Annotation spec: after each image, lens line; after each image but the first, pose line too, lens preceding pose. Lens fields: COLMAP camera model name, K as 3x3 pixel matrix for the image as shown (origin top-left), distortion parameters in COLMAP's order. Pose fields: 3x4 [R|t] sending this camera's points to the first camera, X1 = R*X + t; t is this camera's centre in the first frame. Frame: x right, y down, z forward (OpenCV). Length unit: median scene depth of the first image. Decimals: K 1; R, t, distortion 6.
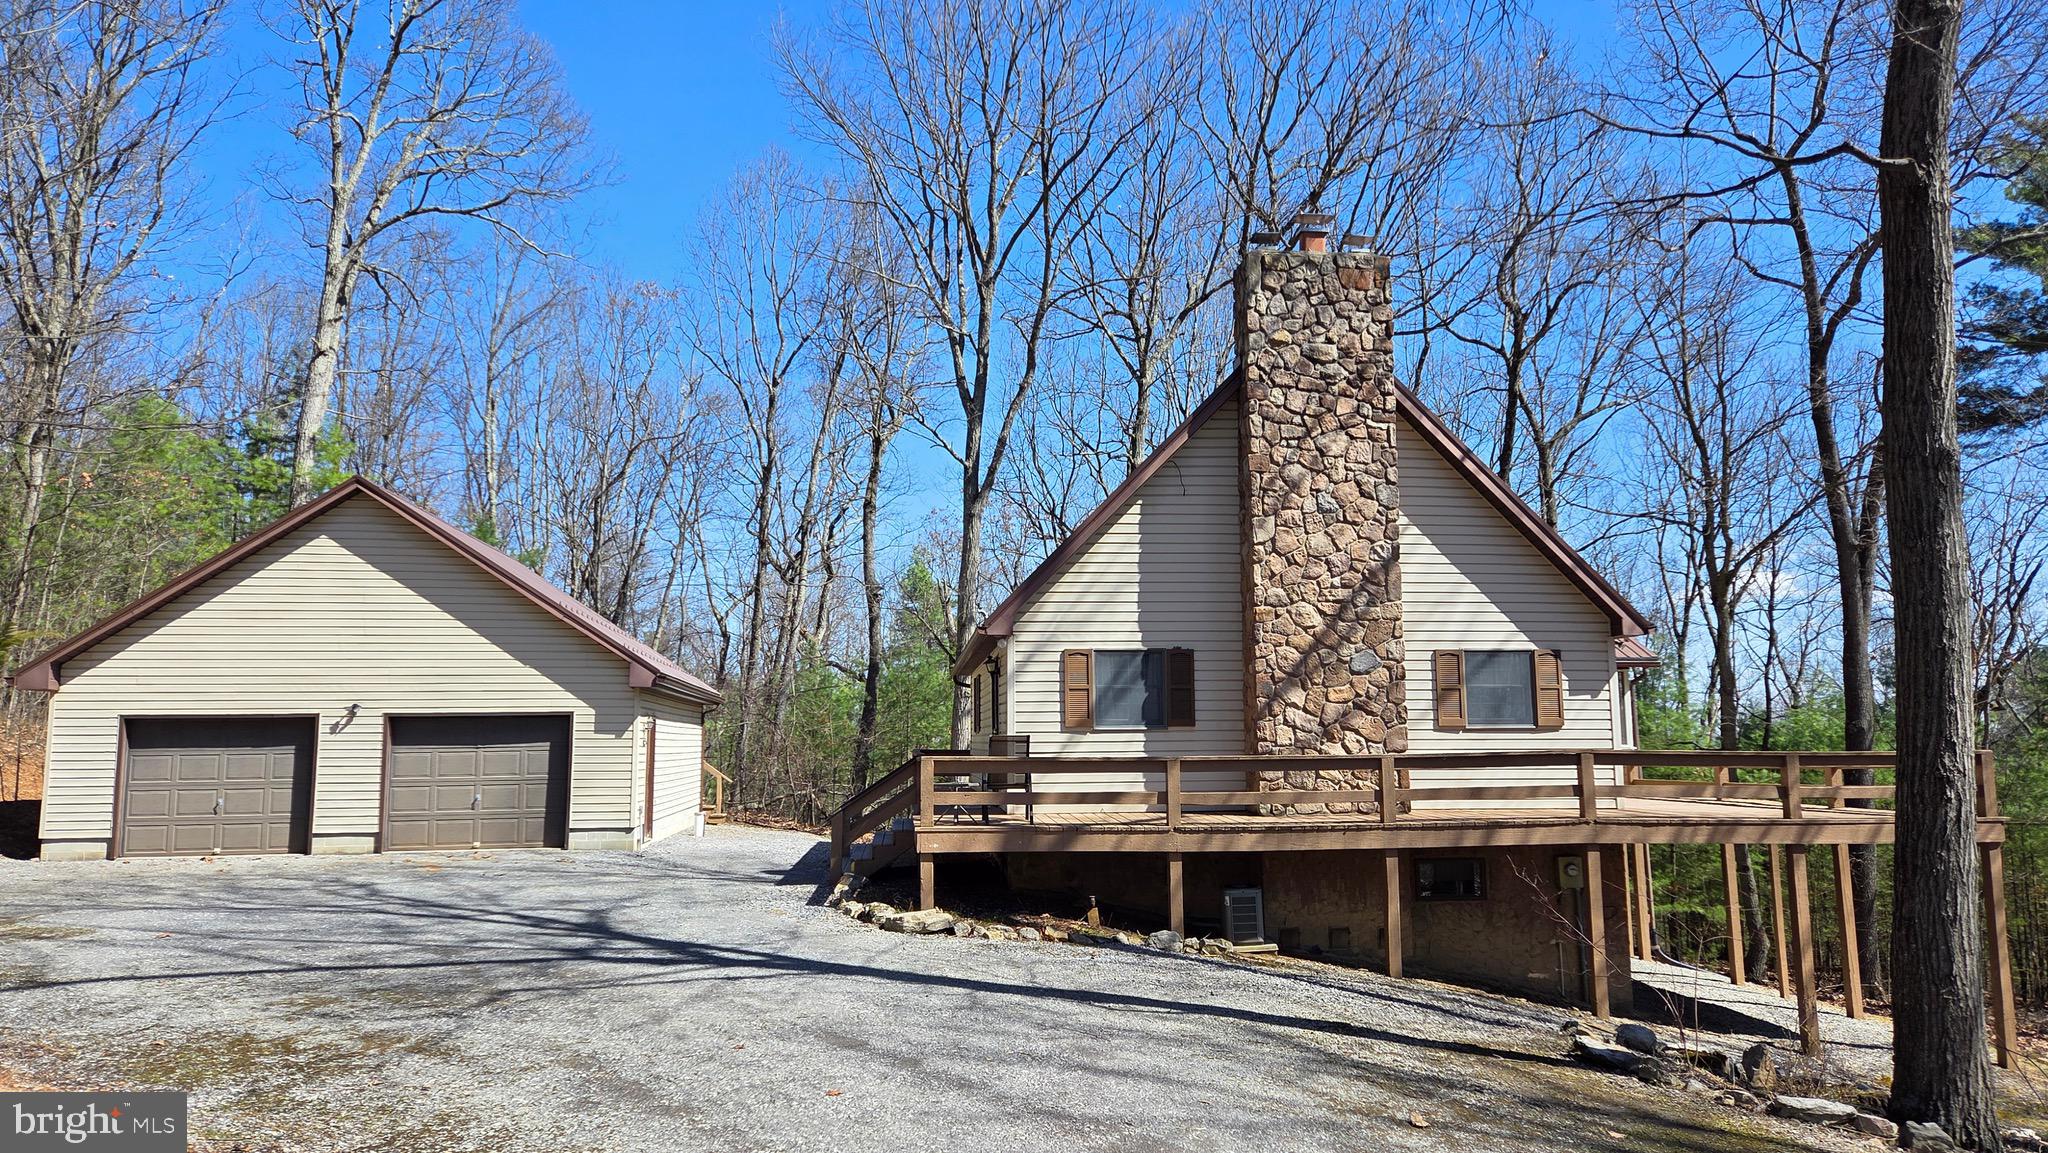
lens RADIAL K [[1351.0, 0, 1030.5], [0, 1351.0, 570.9], [0, 0, 1]] dist [0.086412, -0.071338]
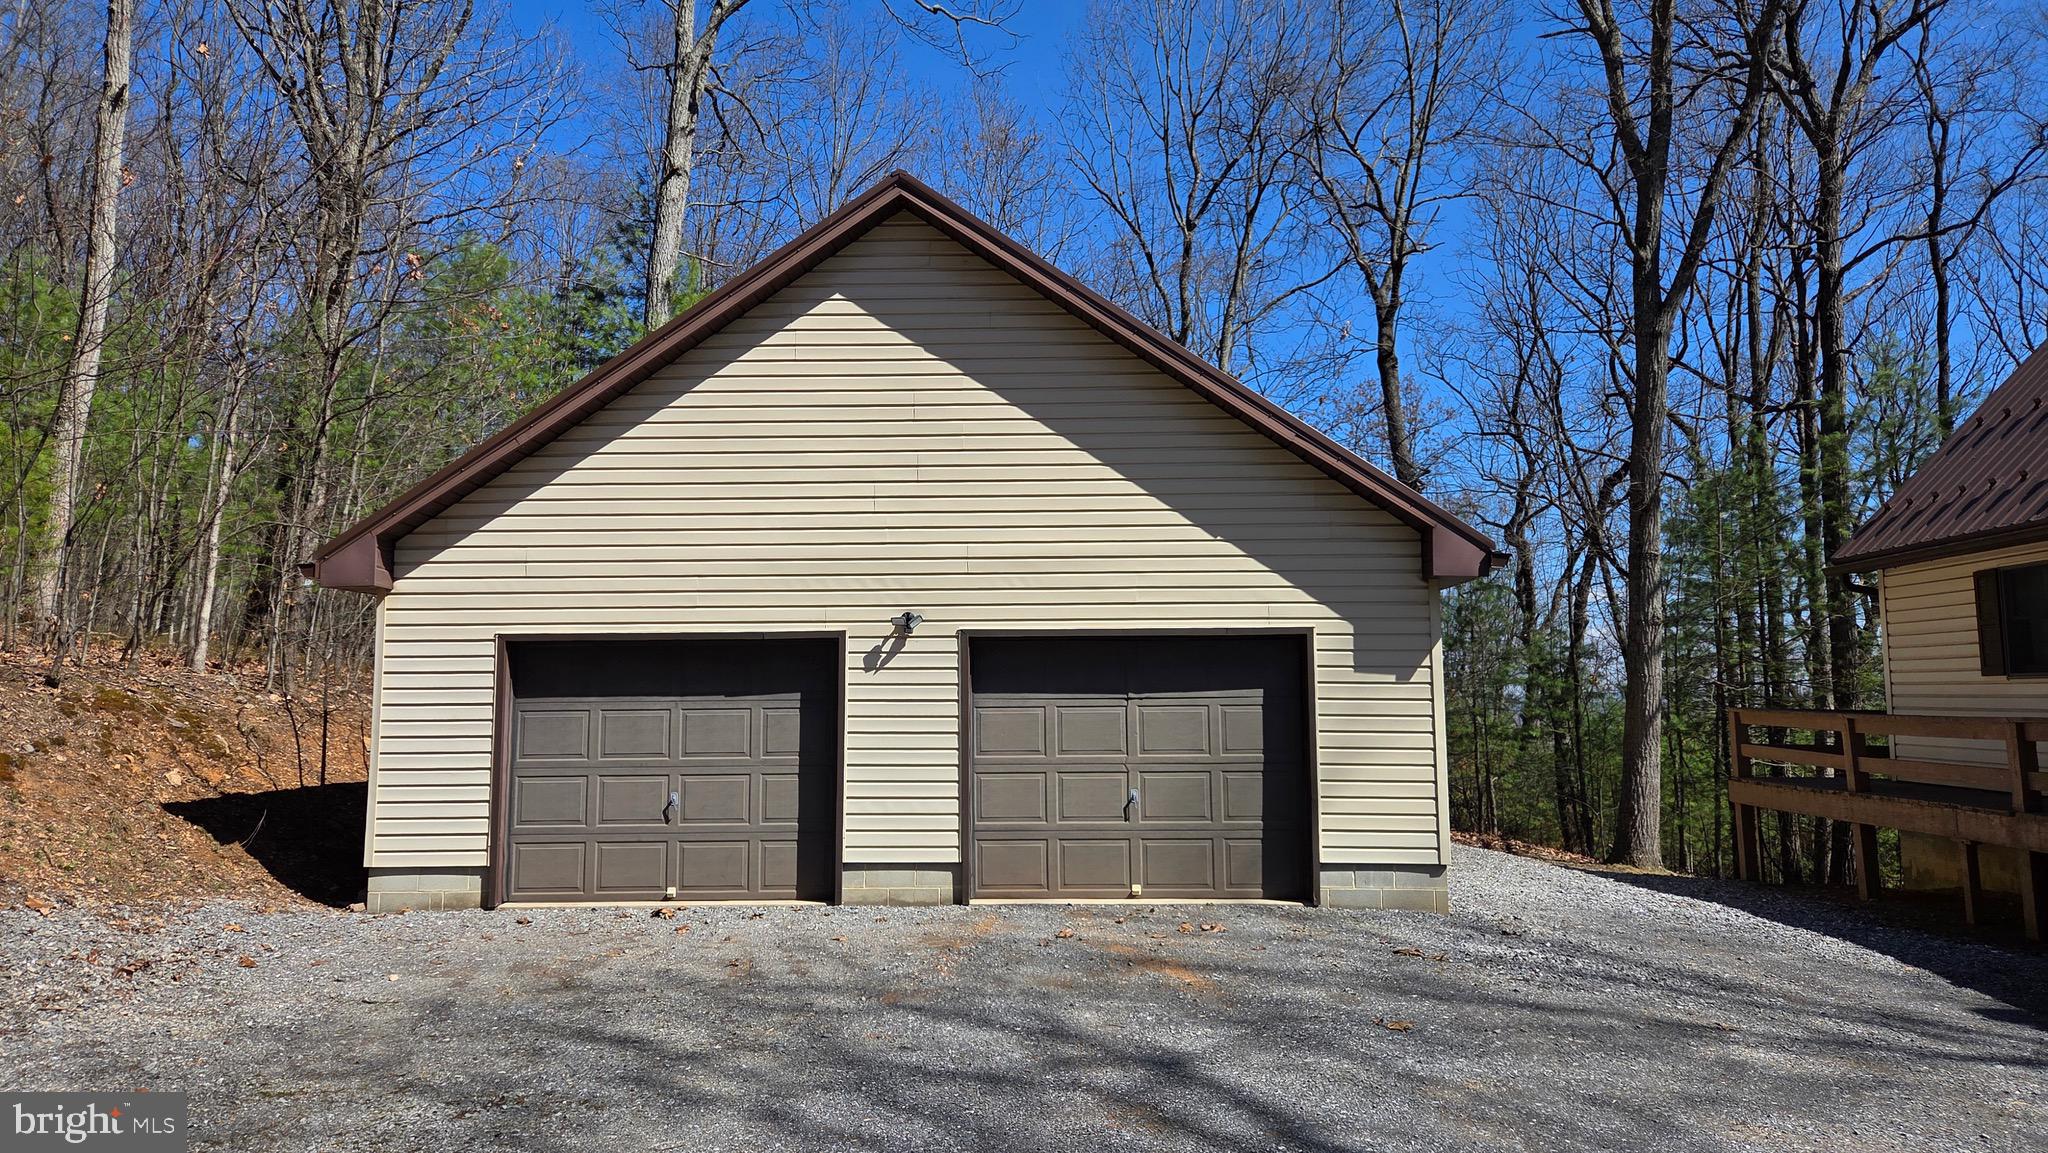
lens RADIAL K [[1351.0, 0, 1030.5], [0, 1351.0, 570.9], [0, 0, 1]] dist [0.086412, -0.071338]
pose [[0.987144, -0.015175, -0.159113, -0.362736], [0.020961, 0.999176, 0.034749, 0.063844], [0.158455, -0.037638, 0.986649, 0.502315]]
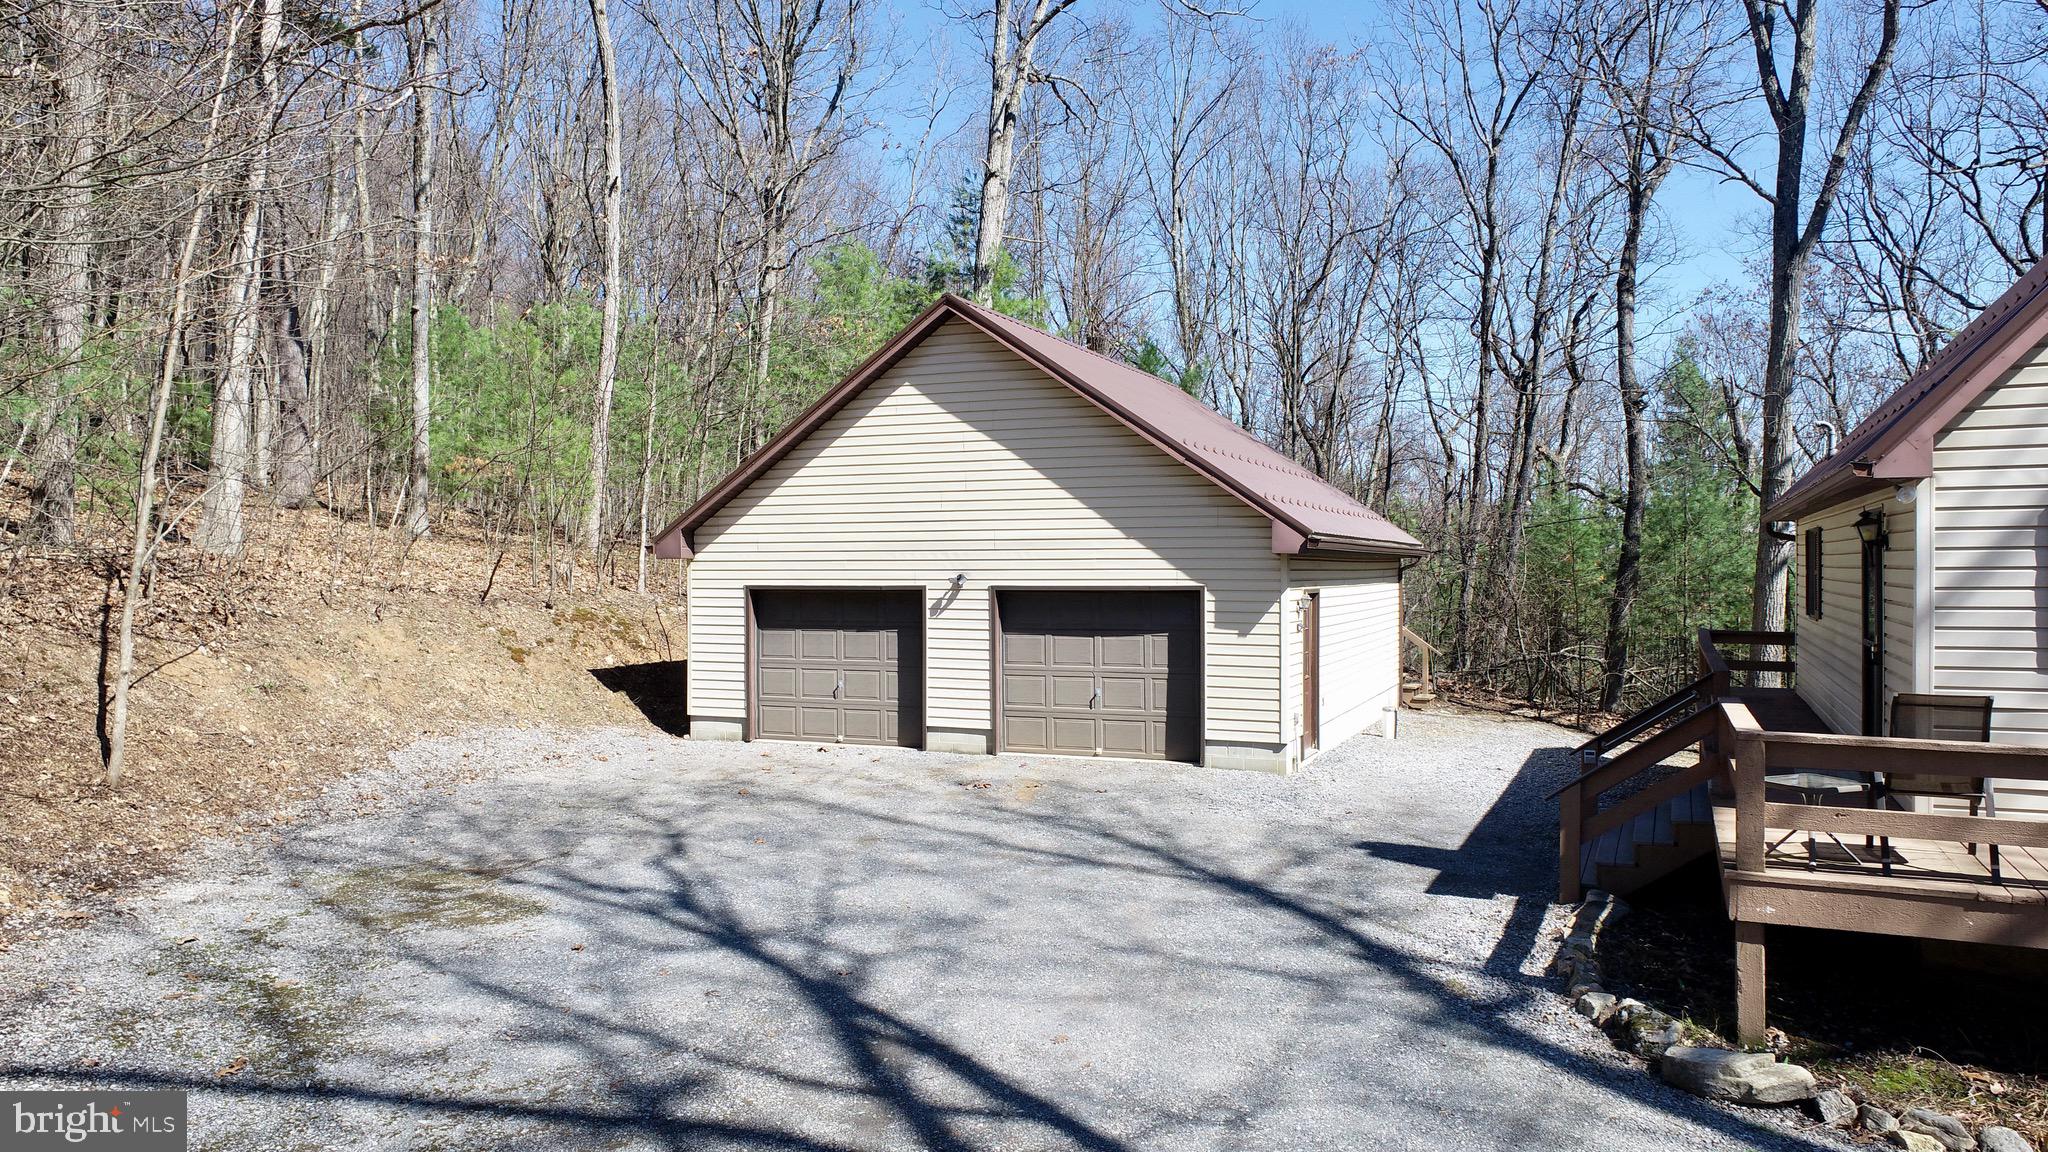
lens RADIAL K [[1385.9, 0, 1024.0], [0, 1385.9, 576.0], [0, 0, 1]] dist [-0.006555, -0.003631]
pose [[0.862288, 0.004630, -0.506396, -0.034127], [0.063830, 0.990990, 0.117751, 0.001505], [0.502379, -0.133859, 0.854223, 0.304463]]
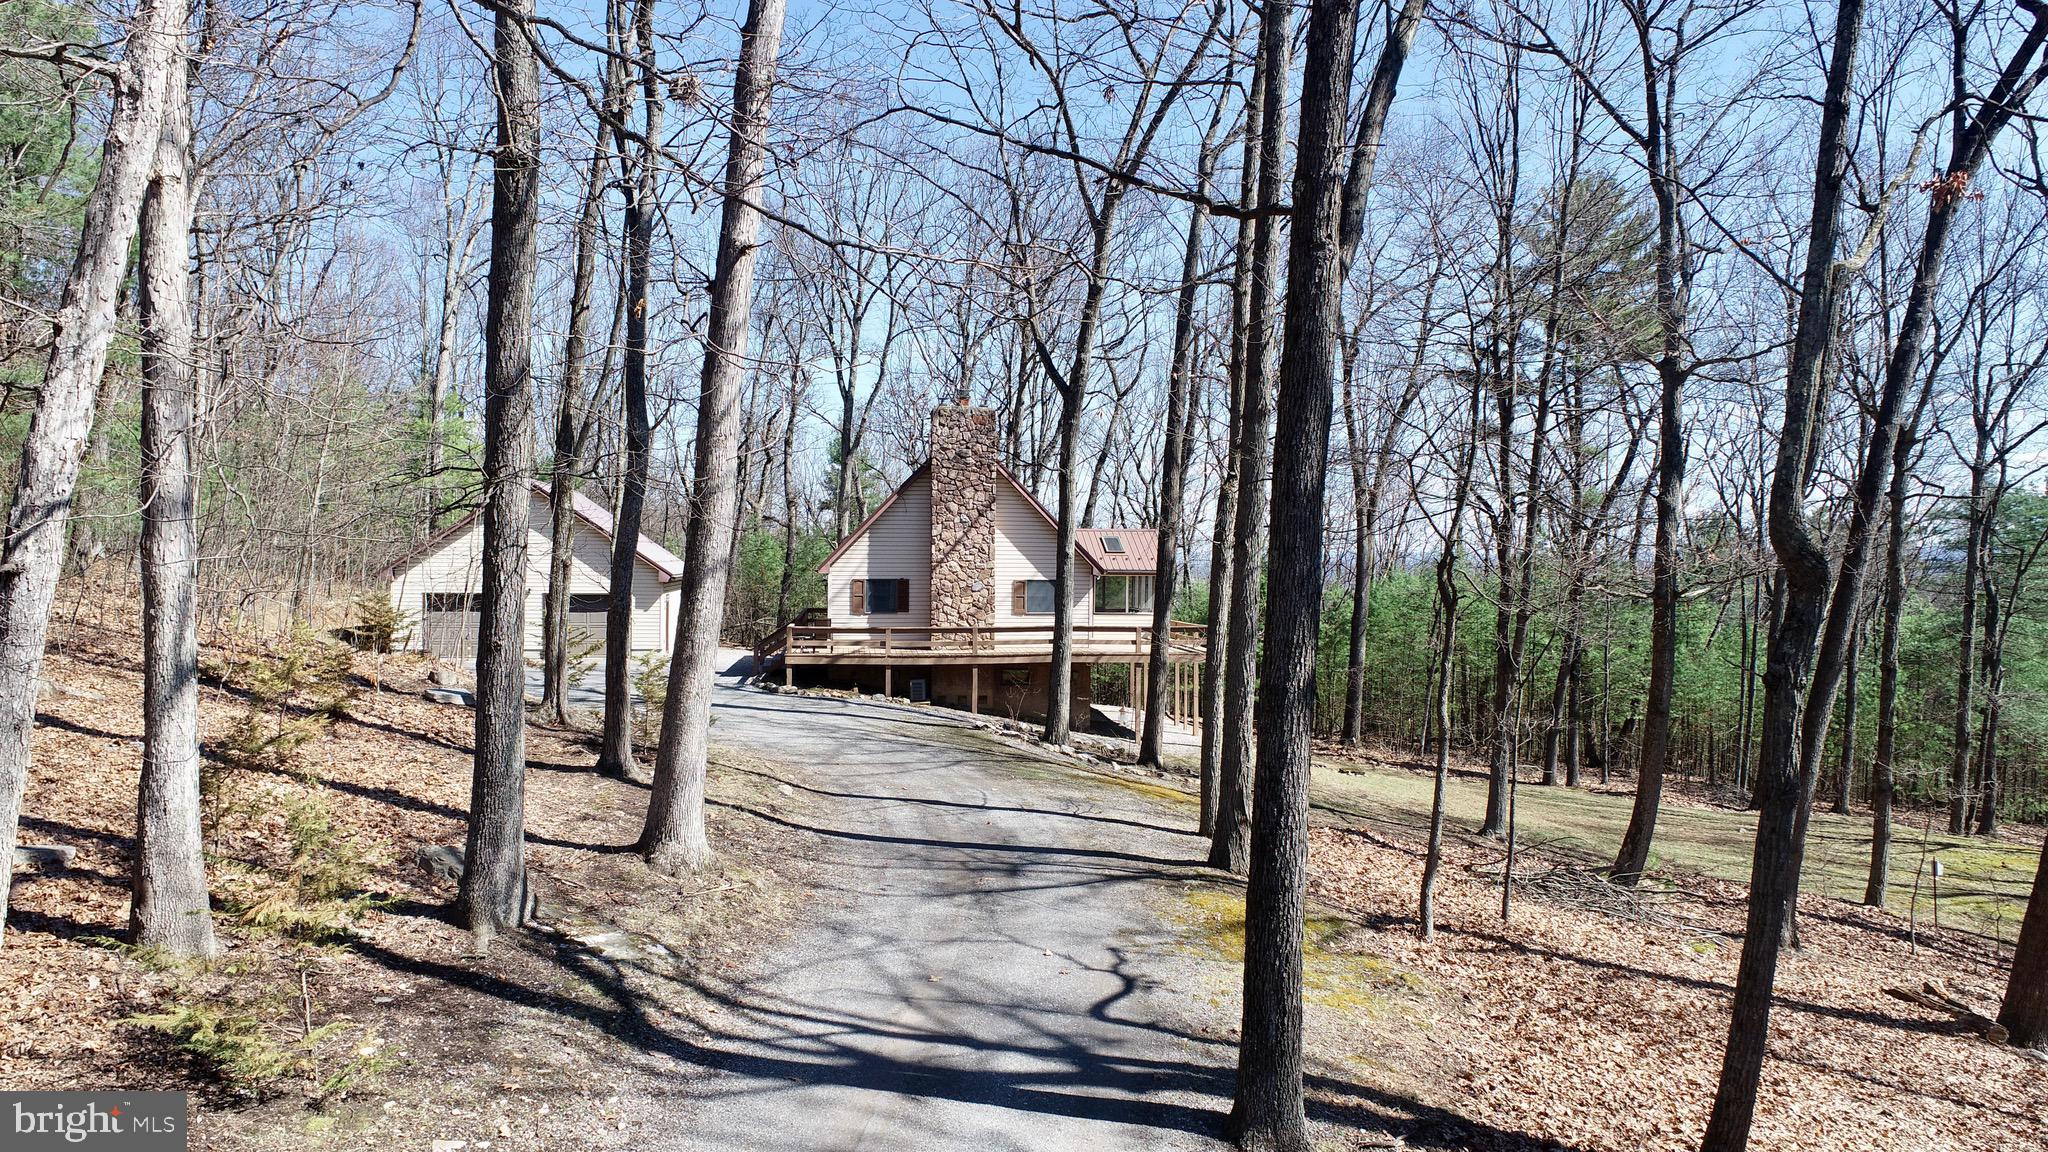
lens RADIAL K [[1385.9, 0, 1024.0], [0, 1385.9, 576.0], [0, 0, 1]] dist [-0.006555, -0.003631]
pose [[0.999622, 0.013547, 0.023917, 0.210781], [-0.016812, 0.989711, 0.142090, -0.233212], [-0.021746, -0.142439, 0.989565, -1.092644]]
